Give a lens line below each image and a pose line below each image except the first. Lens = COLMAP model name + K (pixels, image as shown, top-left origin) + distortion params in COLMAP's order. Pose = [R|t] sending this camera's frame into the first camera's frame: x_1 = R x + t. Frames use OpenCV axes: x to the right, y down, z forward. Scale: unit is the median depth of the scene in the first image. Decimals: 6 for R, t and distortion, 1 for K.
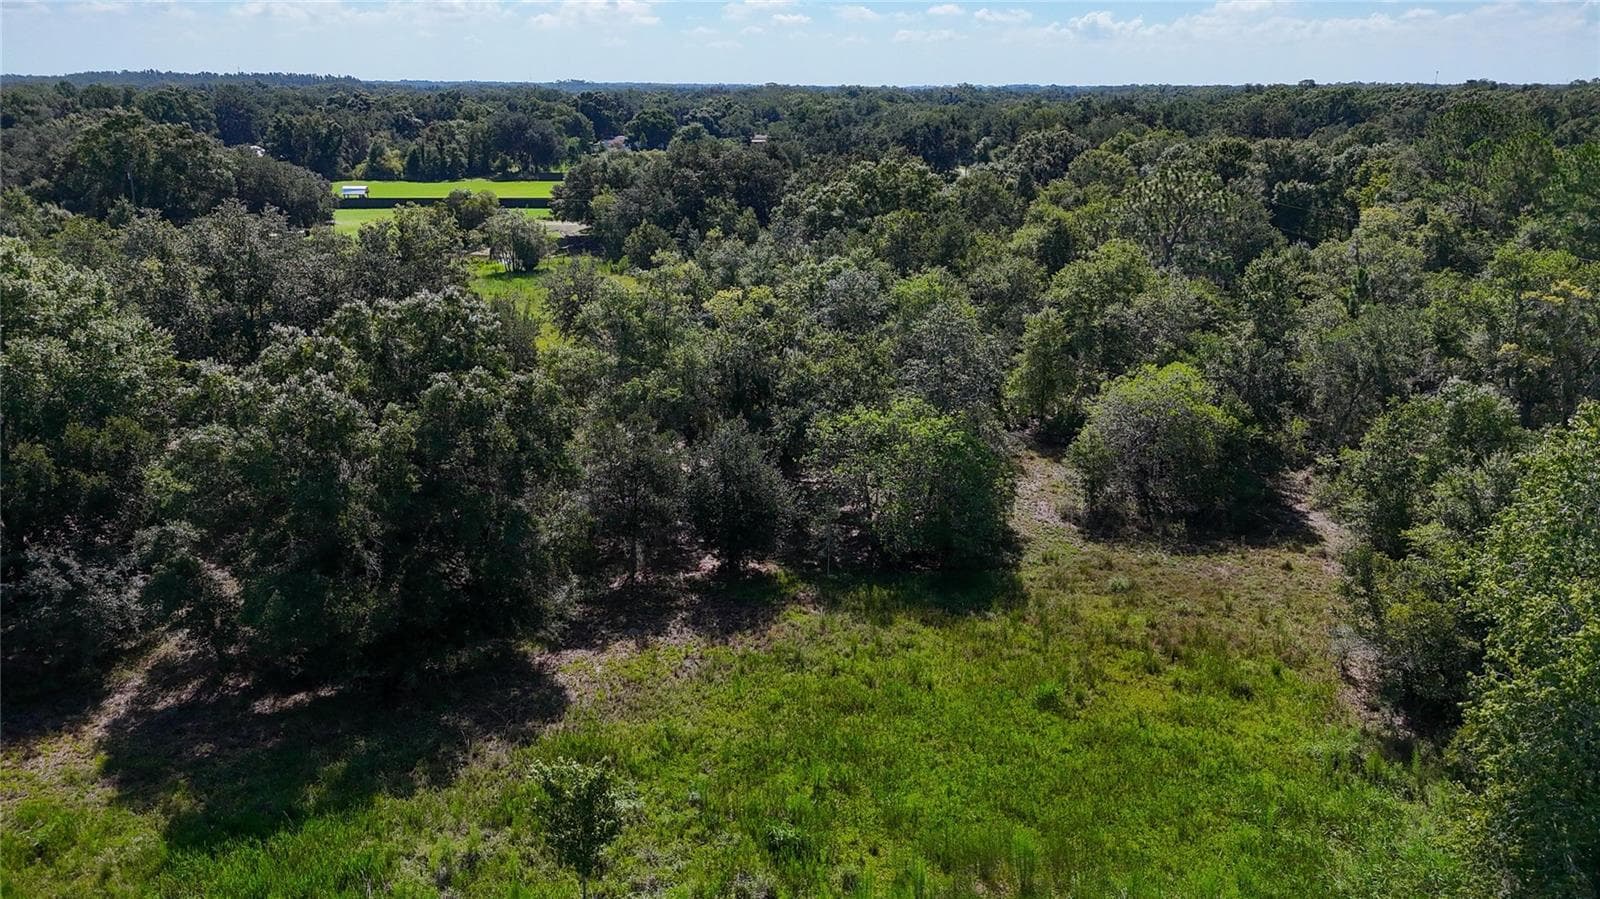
lens RADIAL K [[1188.2, 0, 801.7], [0, 1188.2, 450.0], [0, 0, 1]] dist [0.066715, -0.064868]
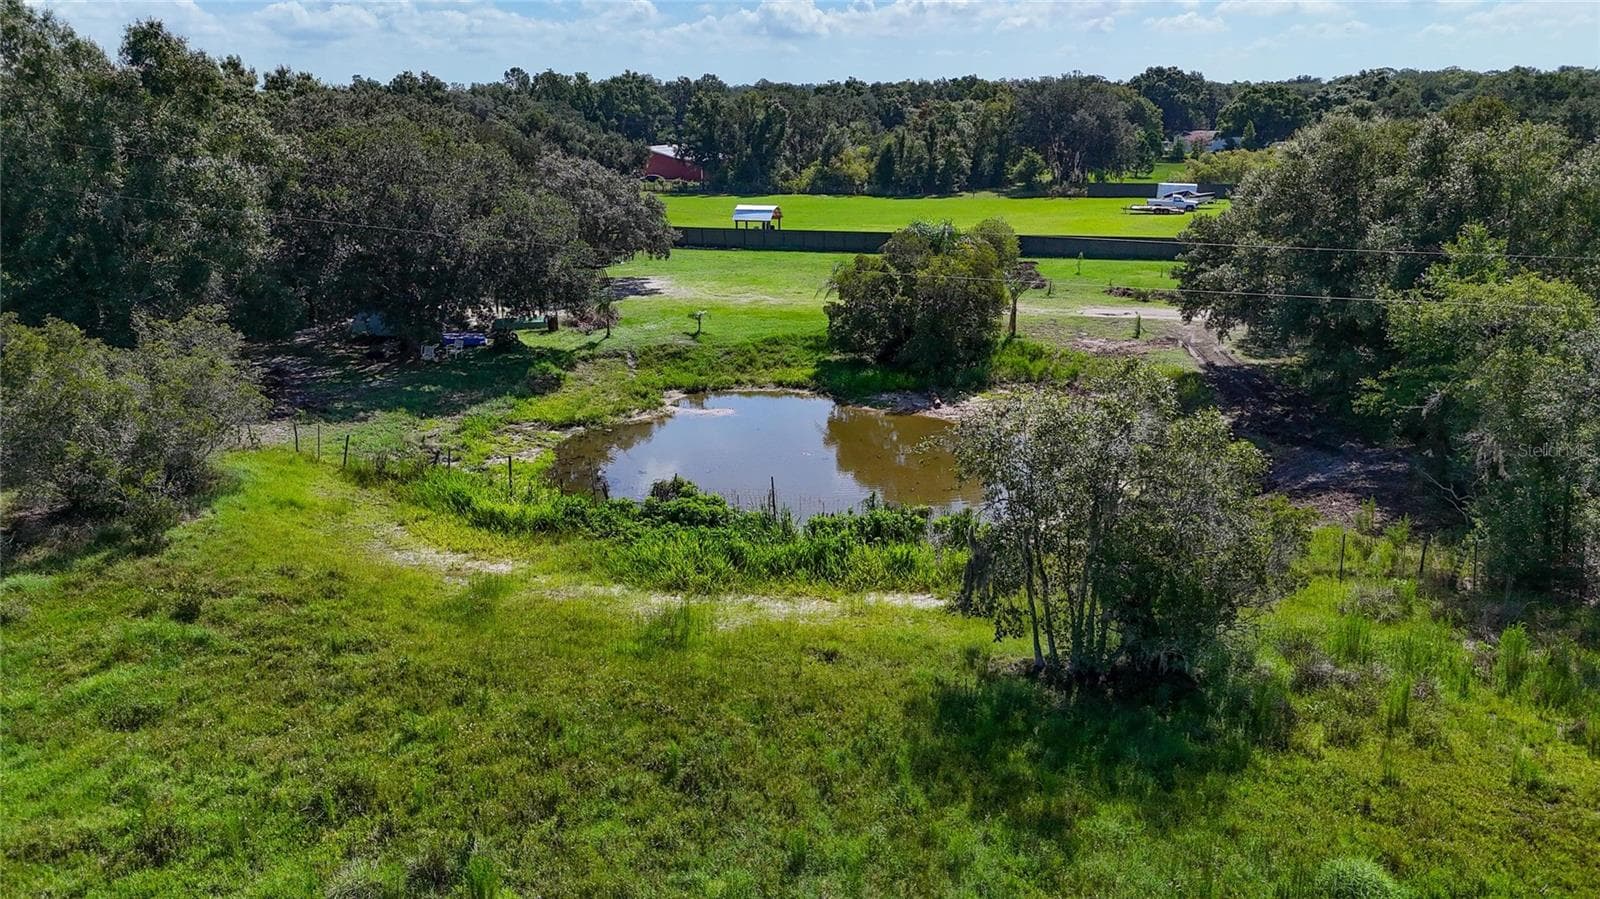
lens RADIAL K [[1188.2, 0, 798.9], [0, 1188.2, 450.8], [0, 0, 1]] dist [0.066715, -0.064868]
pose [[0.915560, 0.101556, -0.389148, -0.110323], [-0.104832, 0.994407, 0.012870, -0.096615], [0.388278, 0.029012, 0.921085, 0.418775]]
